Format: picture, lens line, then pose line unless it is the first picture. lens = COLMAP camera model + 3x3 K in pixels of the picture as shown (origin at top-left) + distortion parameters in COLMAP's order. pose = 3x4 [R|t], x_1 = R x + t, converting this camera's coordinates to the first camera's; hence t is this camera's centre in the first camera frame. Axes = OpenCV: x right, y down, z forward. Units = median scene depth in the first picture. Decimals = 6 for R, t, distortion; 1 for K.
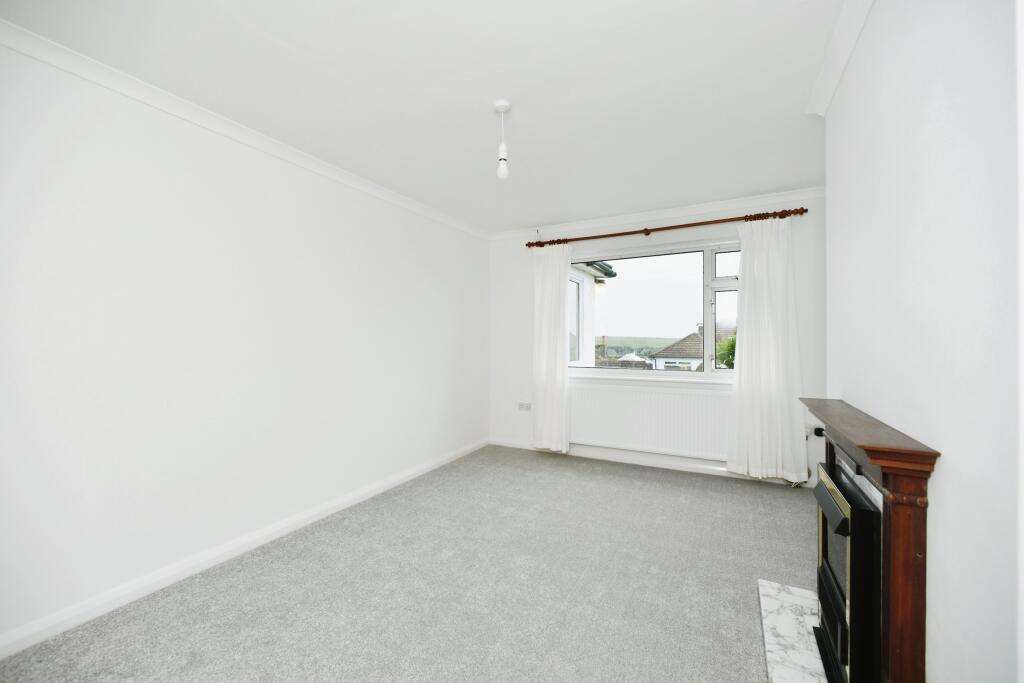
lens RADIAL K [[409.9, 0, 509.5], [0, 409.9, 347.3], [0, 0, 1]] dist [0.000053, -0.000166]
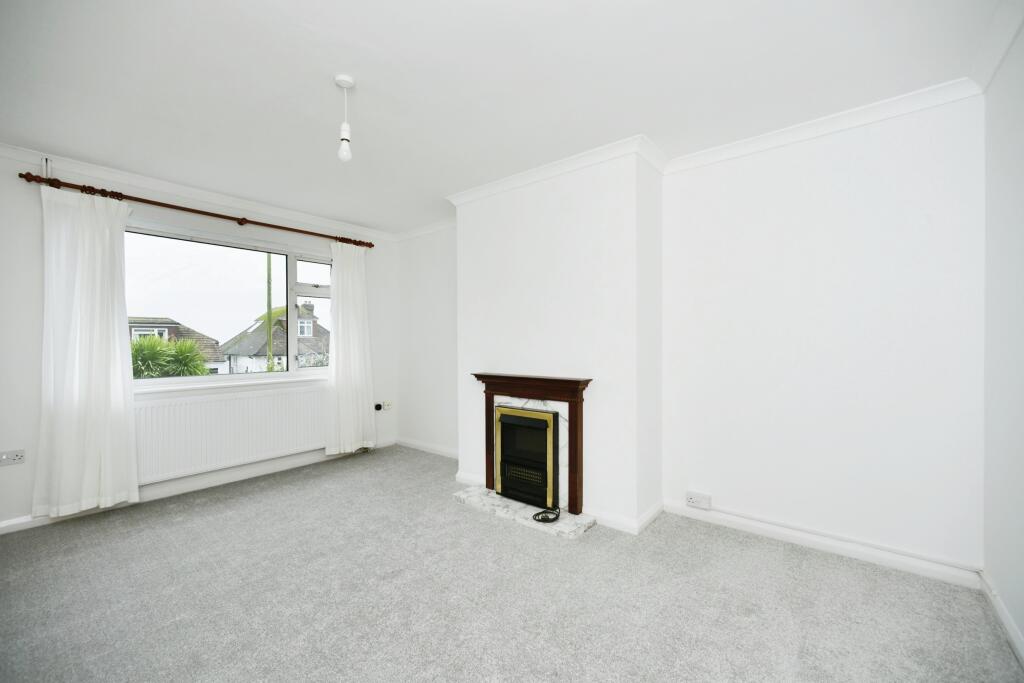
lens RADIAL K [[409.9, 0, 509.5], [0, 409.9, 347.3], [0, 0, 1]] dist [0.000053, -0.000166]
pose [[0.196121, -0.012934, 0.980494, -0.444570], [0.020115, 0.999756, 0.009165, 0.001011], [-0.980373, 0.017925, 0.196333, 0.247190]]
